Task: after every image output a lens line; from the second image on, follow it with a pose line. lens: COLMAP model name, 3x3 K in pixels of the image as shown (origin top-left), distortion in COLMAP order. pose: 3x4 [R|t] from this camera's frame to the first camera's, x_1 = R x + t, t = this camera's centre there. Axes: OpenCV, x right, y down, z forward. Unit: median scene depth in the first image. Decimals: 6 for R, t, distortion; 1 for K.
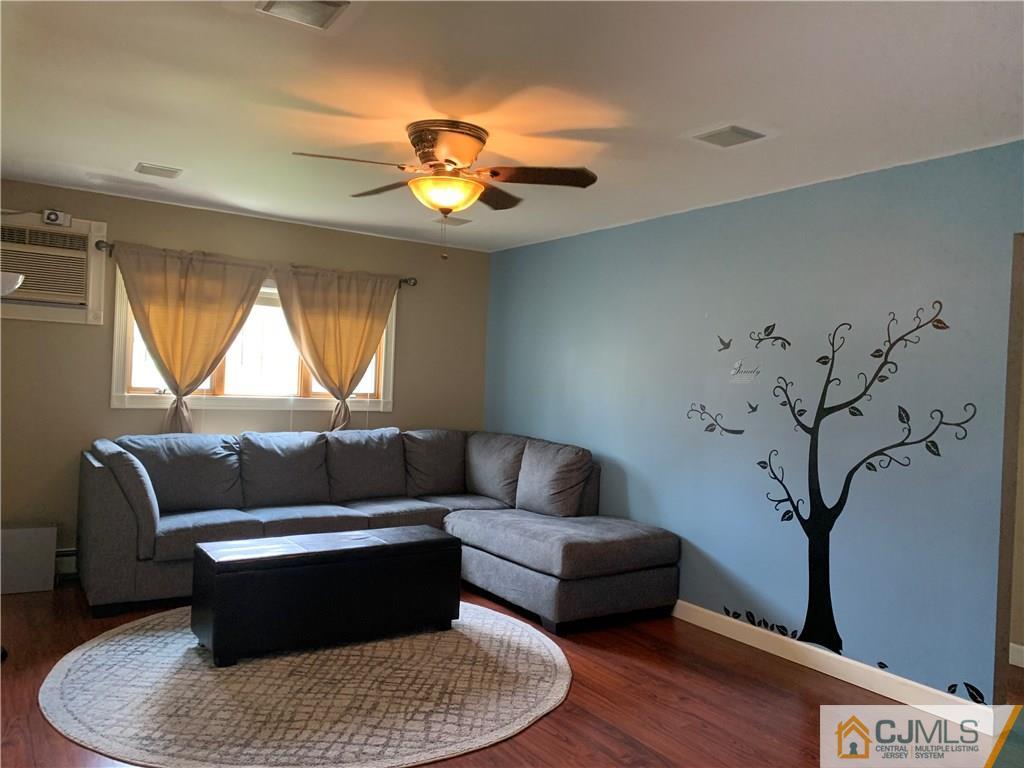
lens RADIAL K [[774.0, 0, 510.3], [0, 774.0, 370.0], [0, 0, 1]] dist [0.048600, -0.078275]
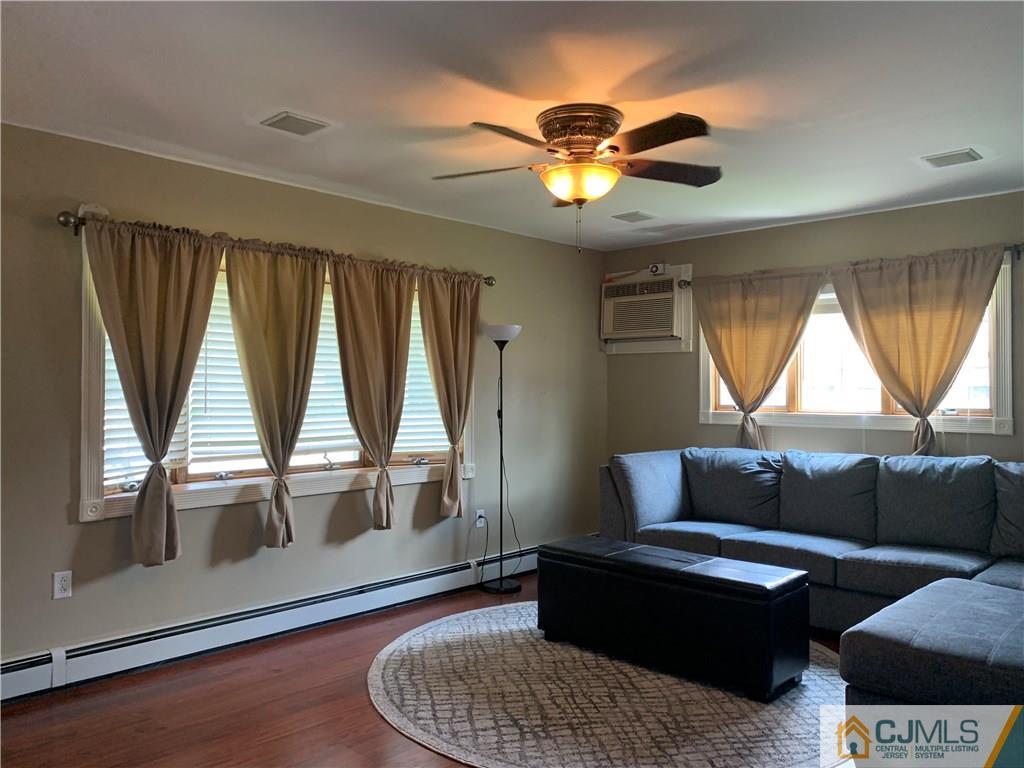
lens RADIAL K [[774.0, 0, 510.3], [0, 774.0, 370.0], [0, 0, 1]] dist [0.048600, -0.078275]
pose [[0.233413, -0.065257, -0.970186, 0.526581], [0.021762, 0.997846, -0.061882, 0.034759], [0.972134, -0.006669, 0.234330, 0.465823]]
